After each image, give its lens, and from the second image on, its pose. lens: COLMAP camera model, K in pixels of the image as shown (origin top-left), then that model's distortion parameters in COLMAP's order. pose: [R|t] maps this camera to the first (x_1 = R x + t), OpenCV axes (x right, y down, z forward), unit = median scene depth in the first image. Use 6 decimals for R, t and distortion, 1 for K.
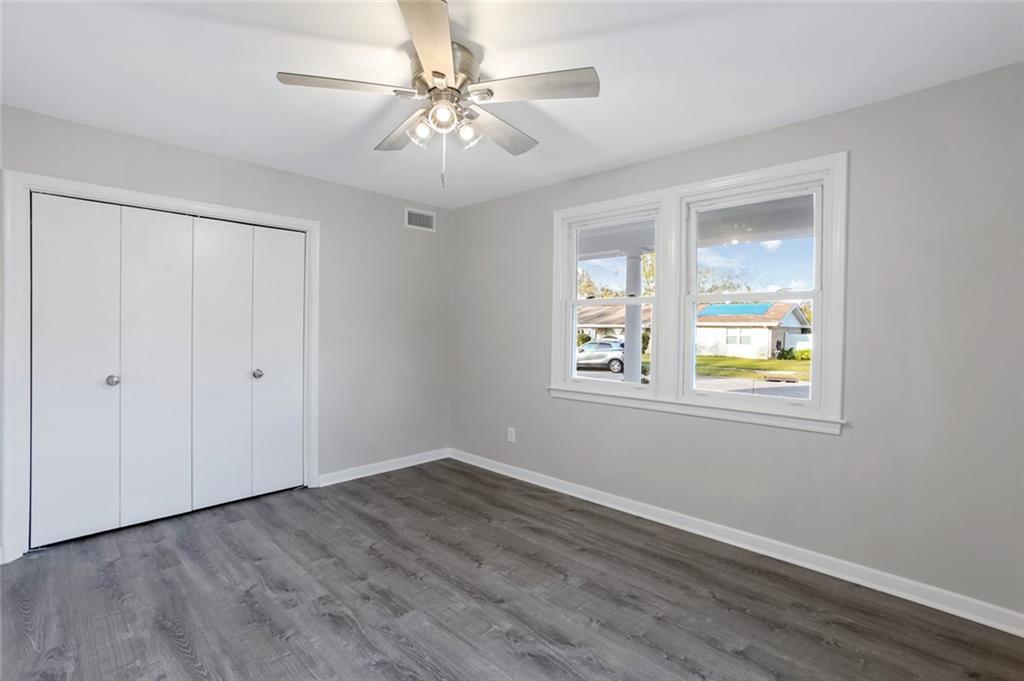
lens RADIAL K [[473.6, 0, 509.1], [0, 473.6, 341.8], [0, 0, 1]] dist [-0.048659, 0.026630]
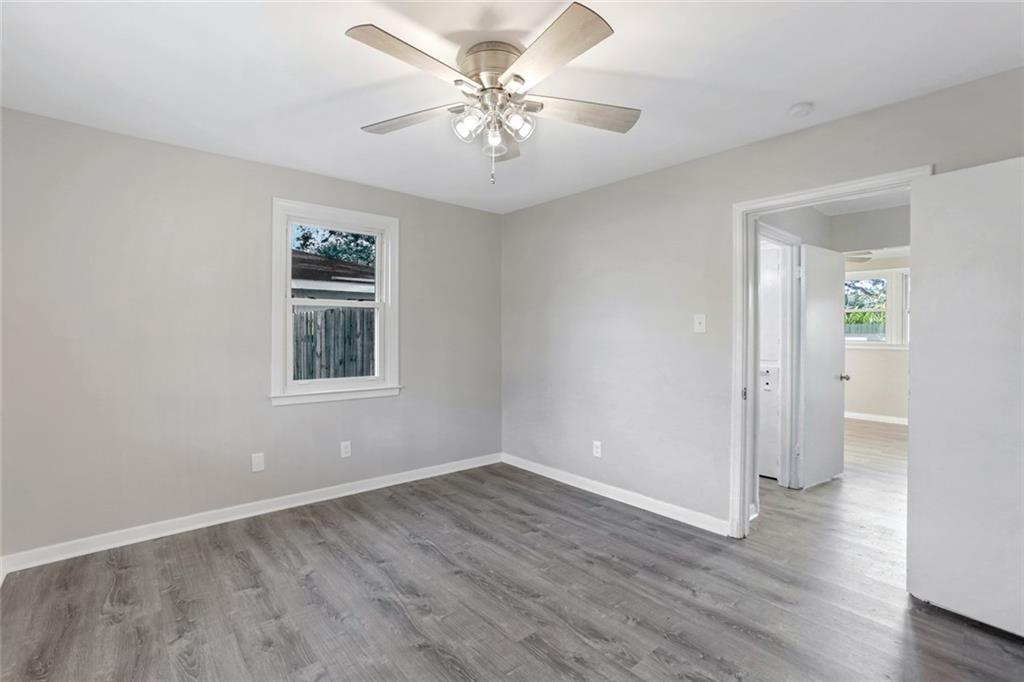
lens RADIAL K [[473.6, 0, 509.1], [0, 473.6, 342.3], [0, 0, 1]] dist [-0.048659, 0.026630]
pose [[-0.995365, -0.018232, 0.094426, -0.272609], [-0.014015, 0.998883, 0.045128, -0.056041], [-0.095144, 0.043596, -0.994508, 1.981060]]
